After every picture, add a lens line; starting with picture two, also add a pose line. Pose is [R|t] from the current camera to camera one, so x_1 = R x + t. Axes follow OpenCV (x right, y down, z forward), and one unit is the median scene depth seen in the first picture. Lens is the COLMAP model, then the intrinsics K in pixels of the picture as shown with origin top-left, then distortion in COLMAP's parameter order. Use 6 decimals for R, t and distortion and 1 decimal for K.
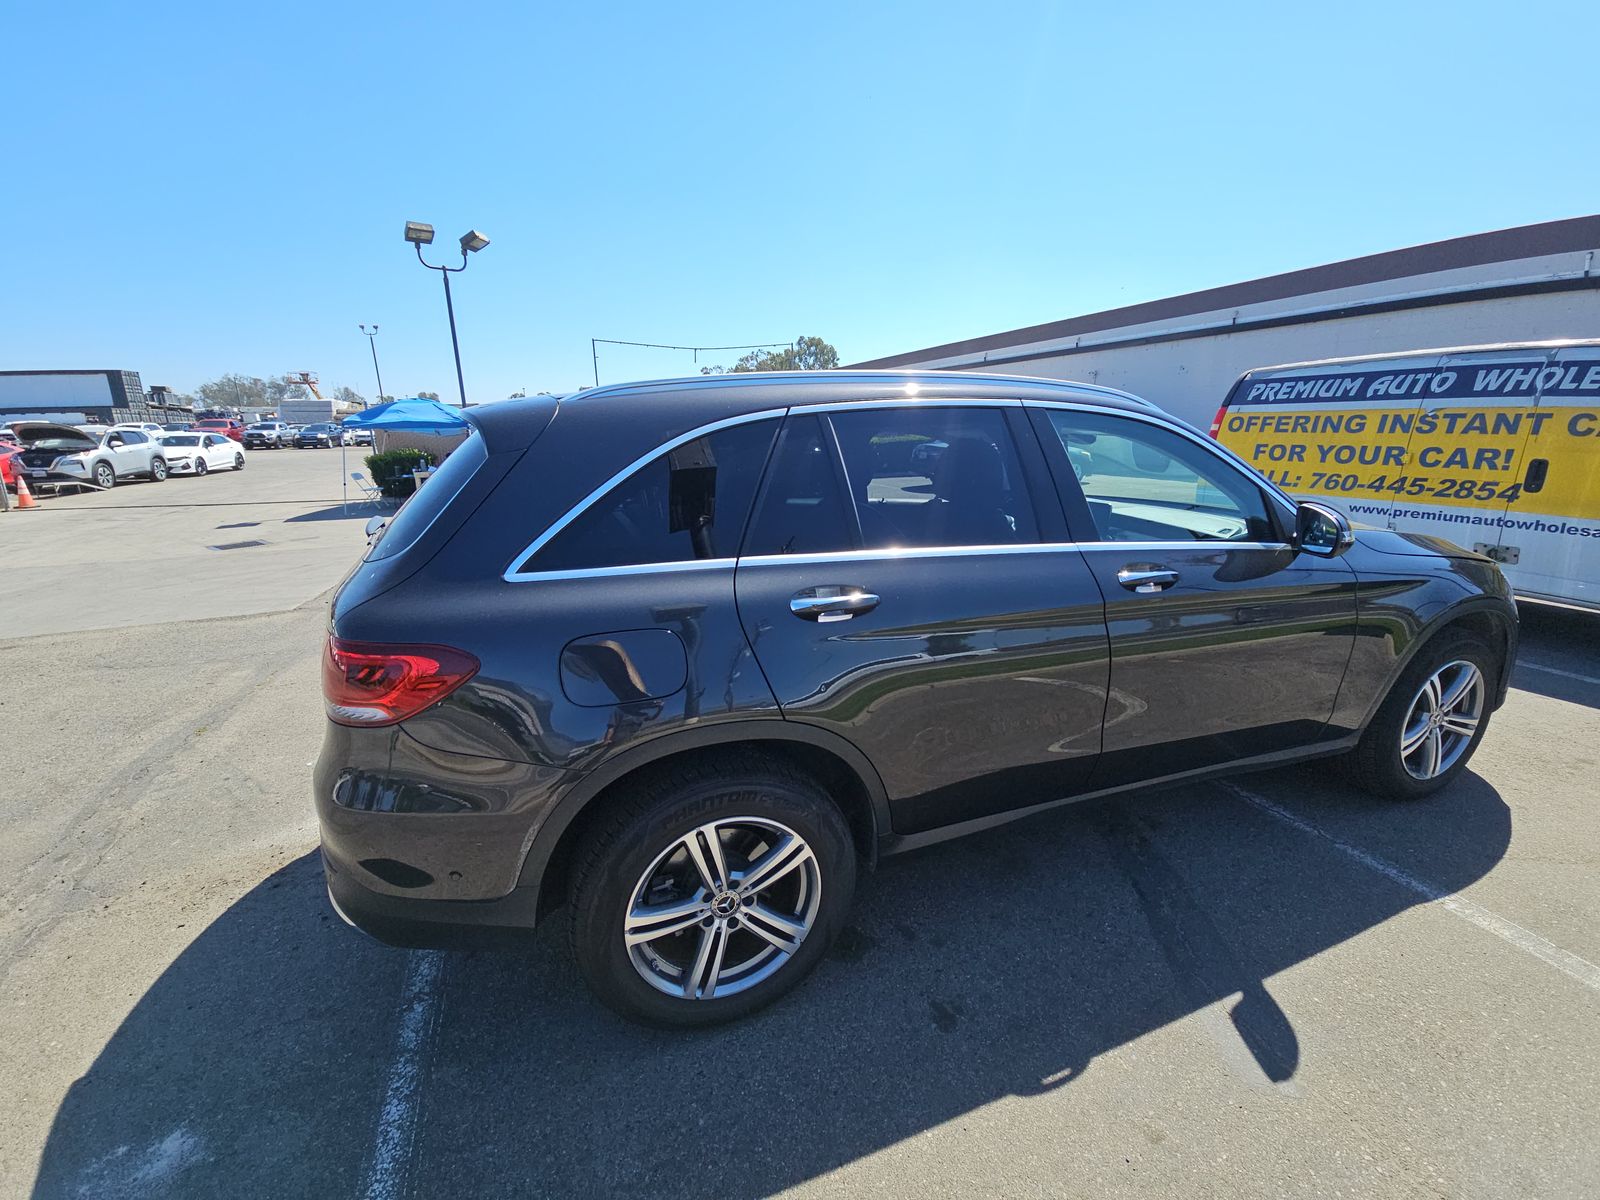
lens RADIAL K [[643.8, 0, 795.1], [0, 643.8, 592.2], [0, 0, 1]] dist [0.011064, -0.009410]
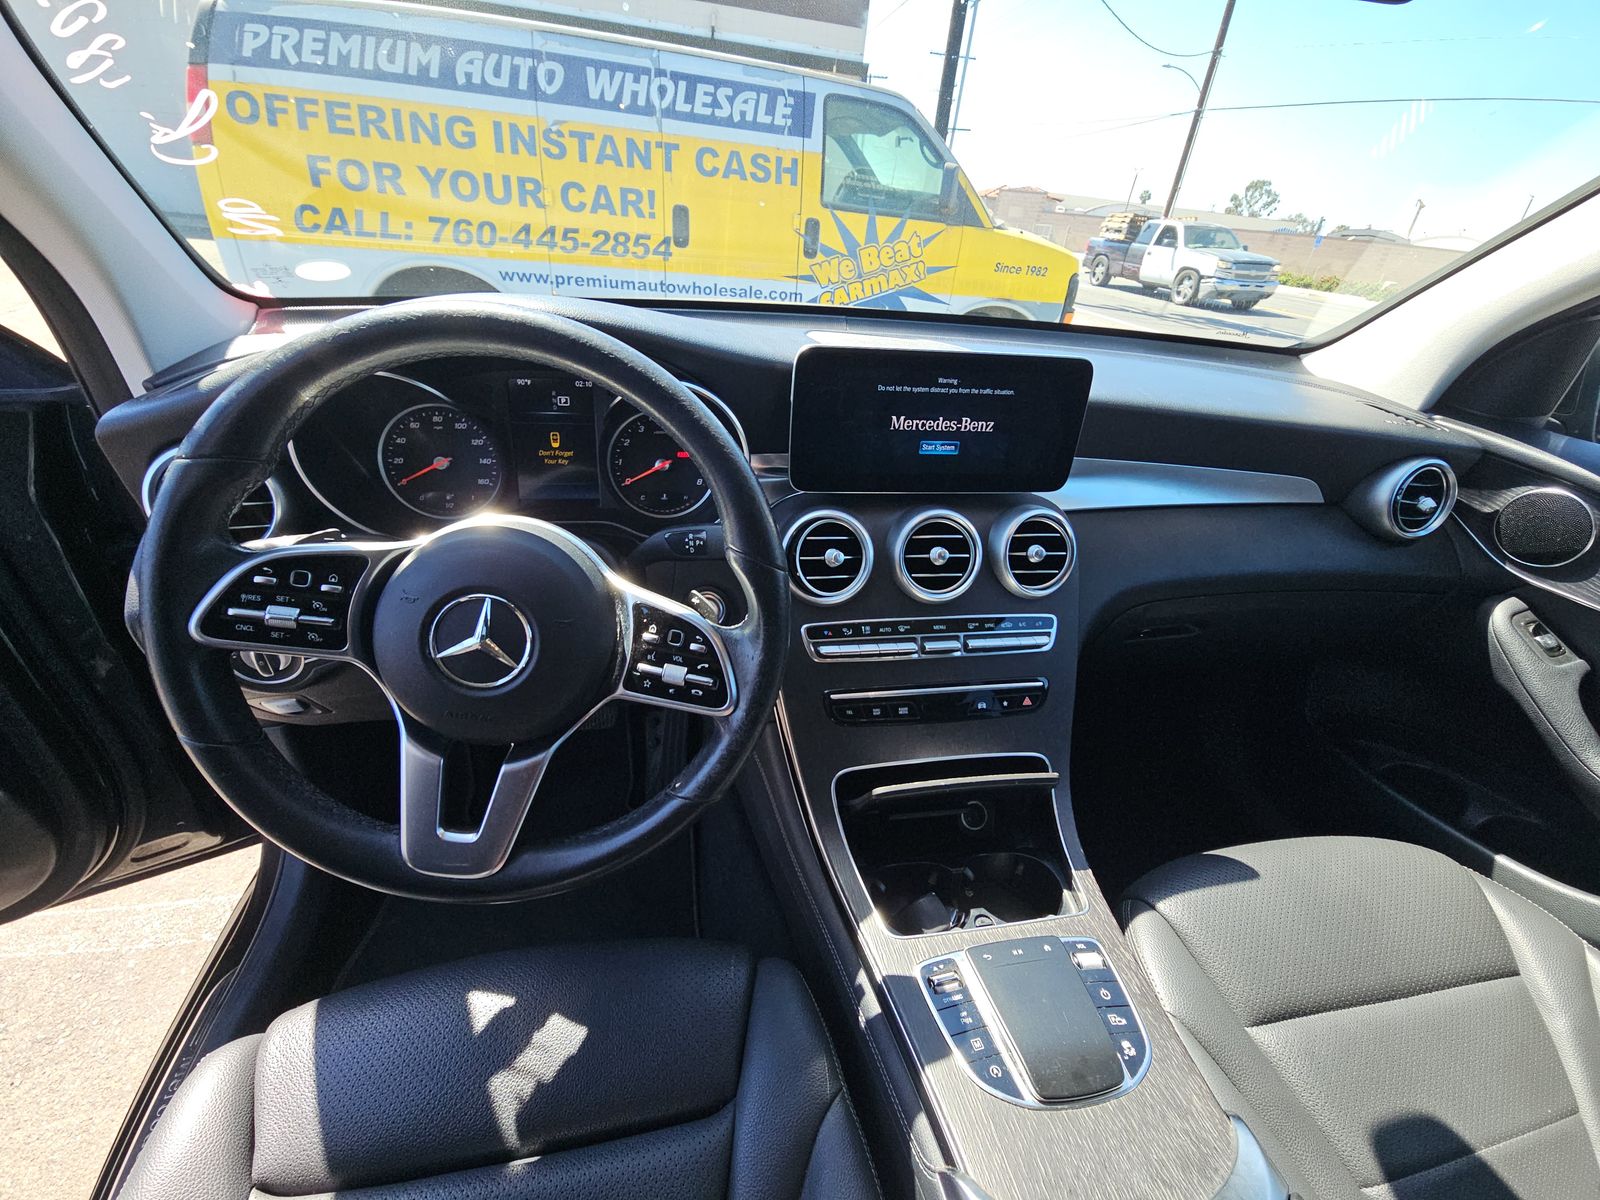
lens RADIAL K [[643.8, 0, 801.5], [0, 643.8, 595.5], [0, 0, 1]] dist [0.011064, -0.009410]
pose [[0.160570, -0.477026, 0.864097, 0.141260], [0.155270, 0.876764, 0.455166, -0.096283], [-0.974735, 0.061082, 0.214850, 0.567369]]
